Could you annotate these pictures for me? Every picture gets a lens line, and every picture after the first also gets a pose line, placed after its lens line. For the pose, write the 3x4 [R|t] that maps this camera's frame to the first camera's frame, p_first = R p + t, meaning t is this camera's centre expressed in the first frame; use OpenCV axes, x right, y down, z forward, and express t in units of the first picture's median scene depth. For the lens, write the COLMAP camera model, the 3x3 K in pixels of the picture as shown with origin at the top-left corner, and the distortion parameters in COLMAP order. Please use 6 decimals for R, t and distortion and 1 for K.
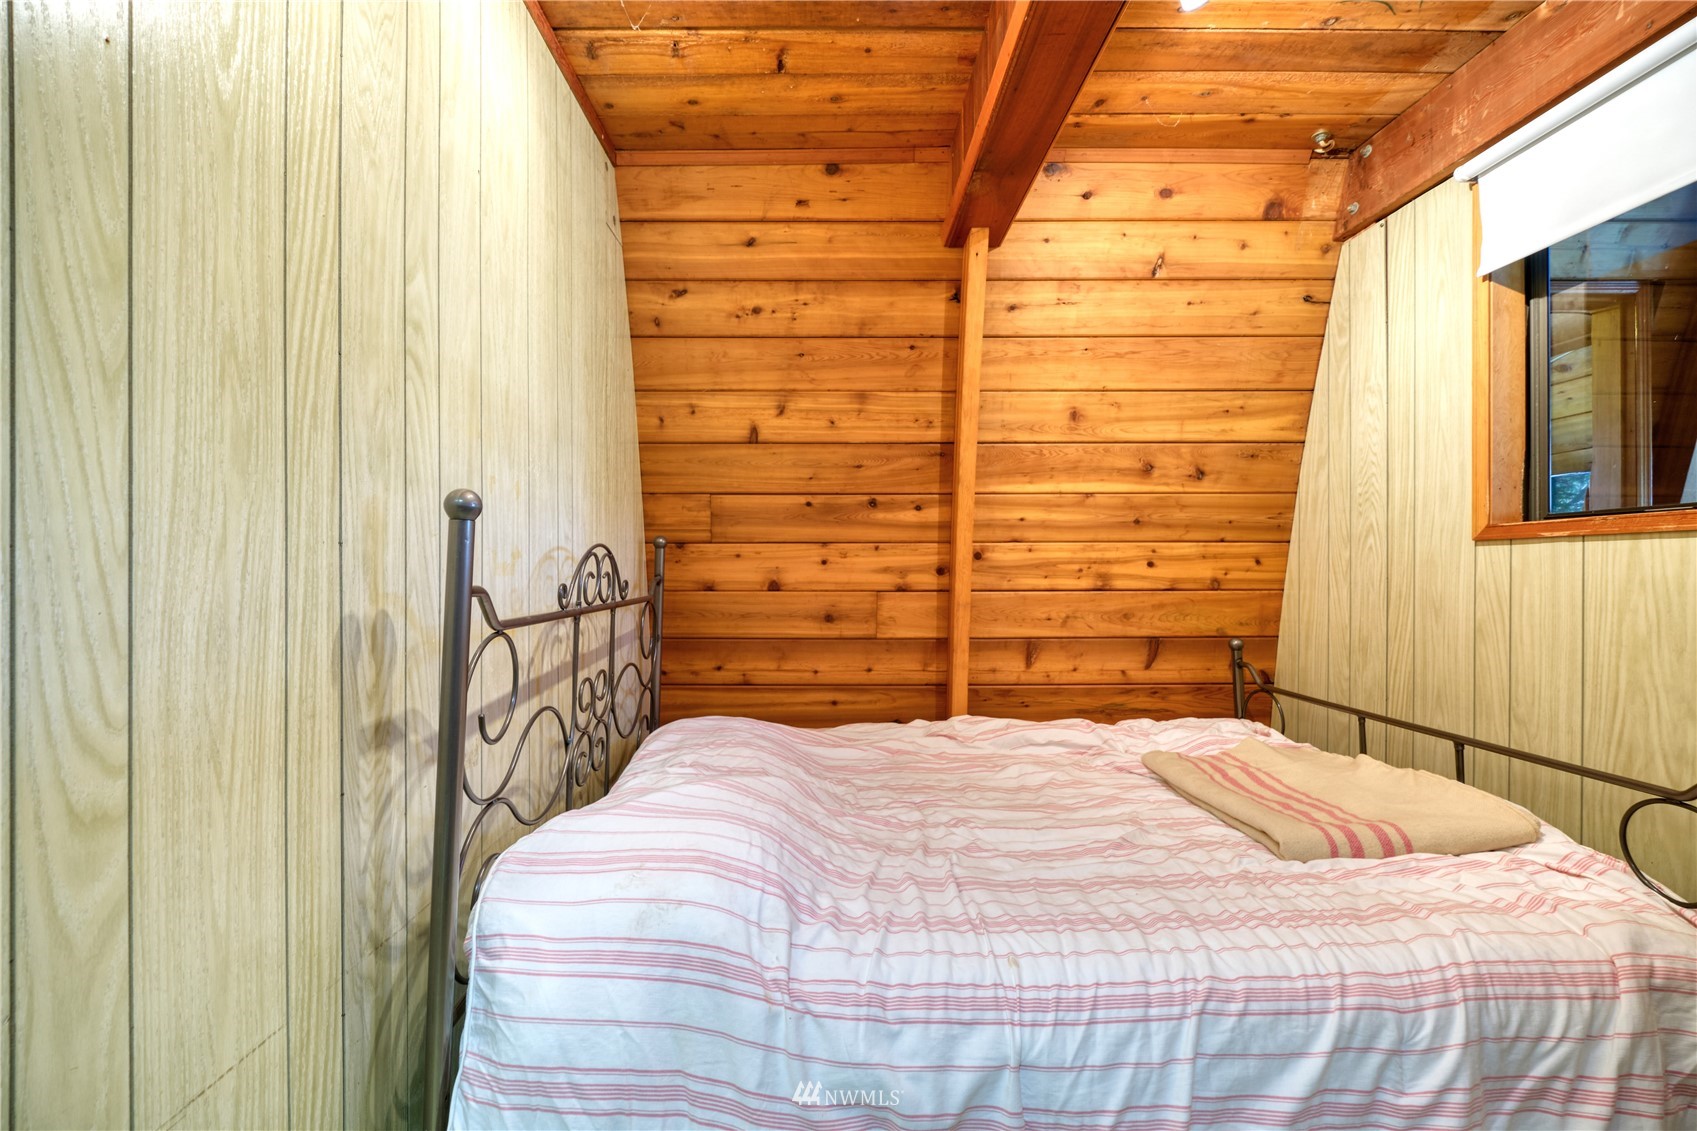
lens RADIAL K [[750.2, 0, 848.5], [0, 750.2, 565.5], [0, 0, 1]] dist [0.000515, -0.006387]
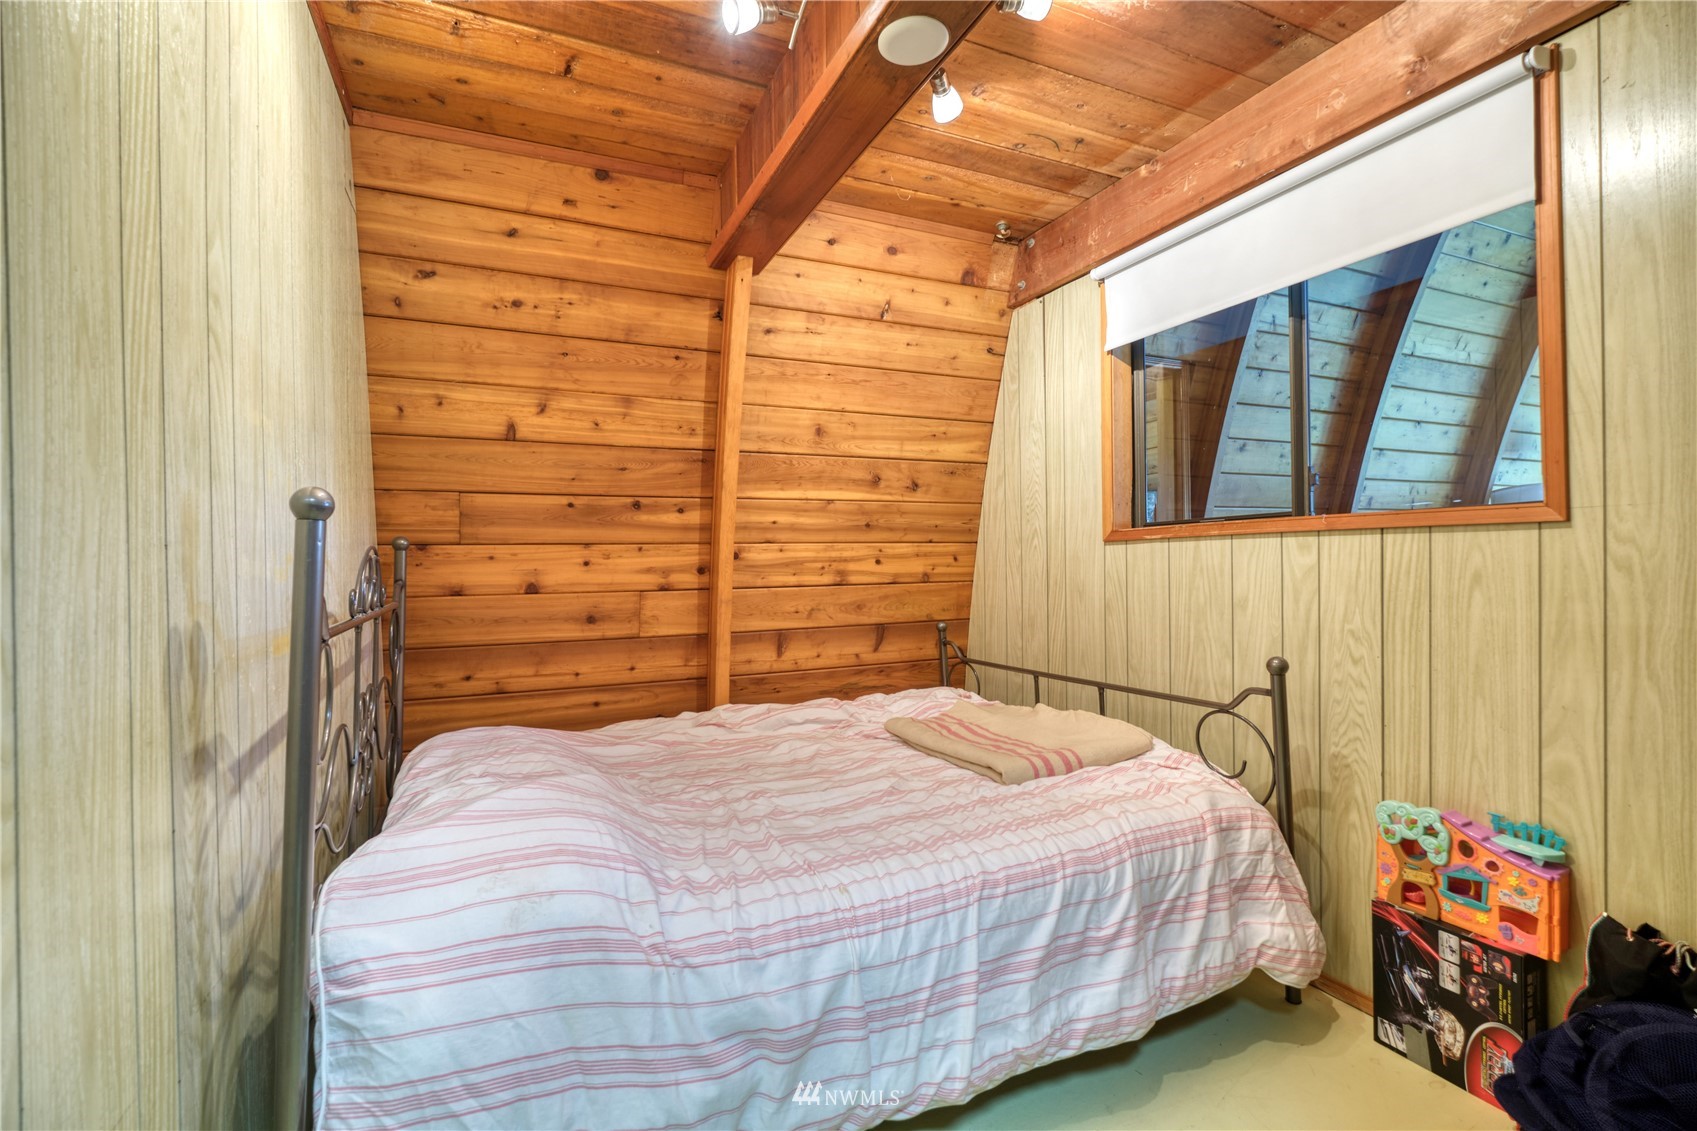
lens RADIAL K [[750.2, 0, 848.5], [0, 750.2, 565.5], [0, 0, 1]] dist [0.000515, -0.006387]
pose [[0.910592, -0.013378, 0.413091, -0.170642], [0.013852, 0.999902, 0.001847, 0.001650], [-0.413075, 0.004040, 0.910688, -0.068537]]
